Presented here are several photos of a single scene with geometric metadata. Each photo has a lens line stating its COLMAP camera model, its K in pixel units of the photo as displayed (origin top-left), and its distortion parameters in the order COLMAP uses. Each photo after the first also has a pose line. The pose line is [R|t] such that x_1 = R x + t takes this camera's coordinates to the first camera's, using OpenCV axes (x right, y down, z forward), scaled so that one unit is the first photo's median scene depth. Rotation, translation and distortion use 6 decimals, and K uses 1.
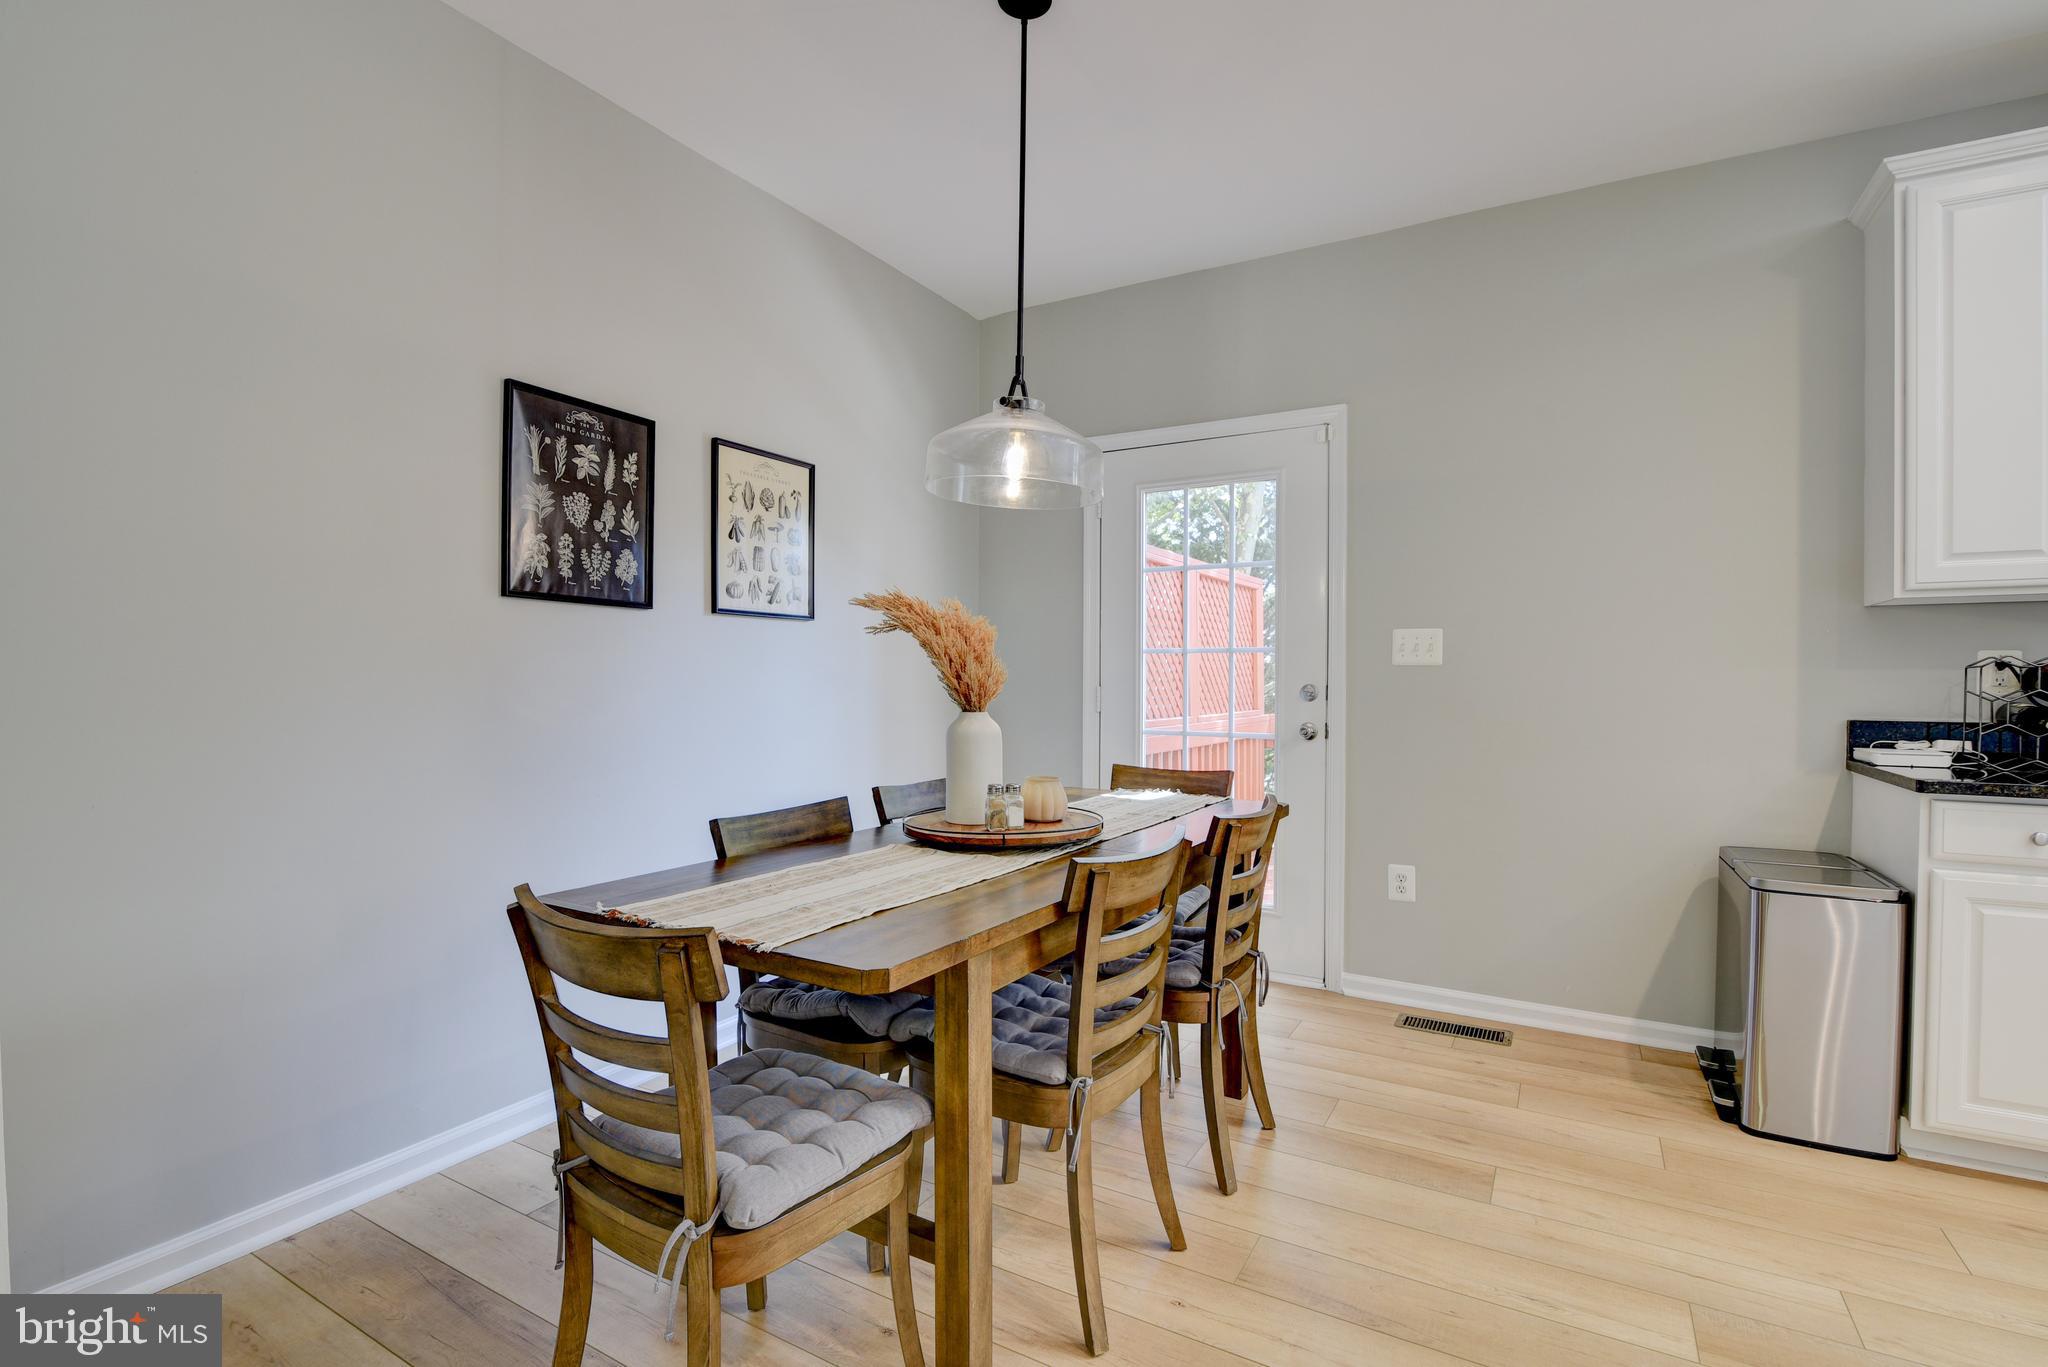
lens RADIAL K [[947.1, 0, 1024.7], [0, 947.1, 692.0], [0, 0, 1]] dist [-0.018208, 0.000392]
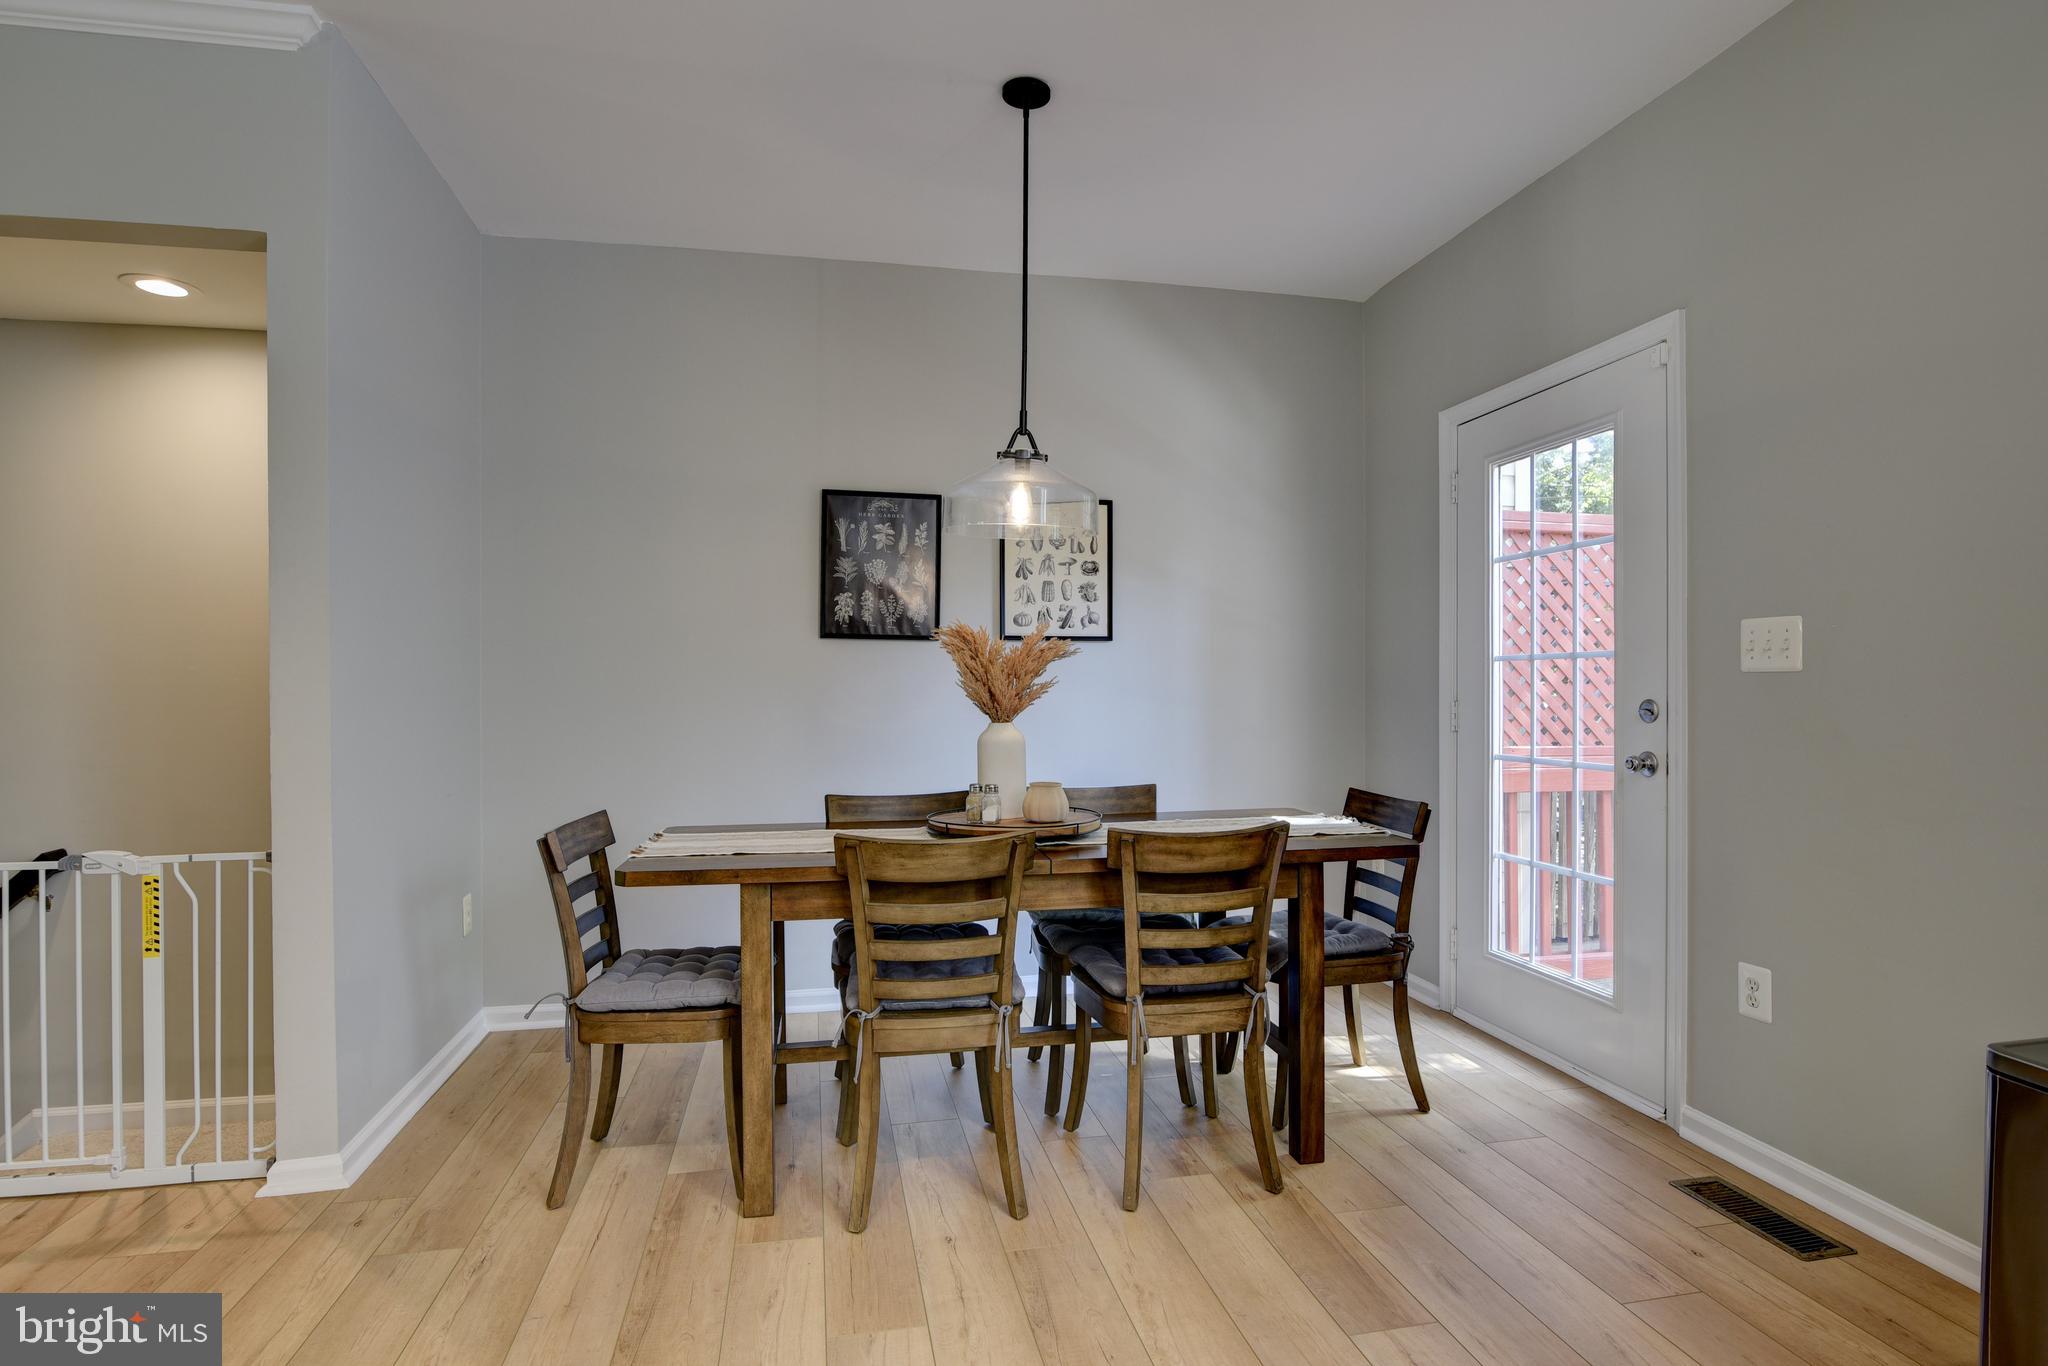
lens RADIAL K [[1037.1, 0, 1022.4], [0, 1037.1, 693.6], [0, 0, 1]] dist [-0.017330, 0.000538]
pose [[0.666579, -0.001919, -0.745432, 0.744637], [-0.006667, 0.999941, -0.008536, -0.003455], [0.745404, 0.010660, 0.666527, 0.139646]]
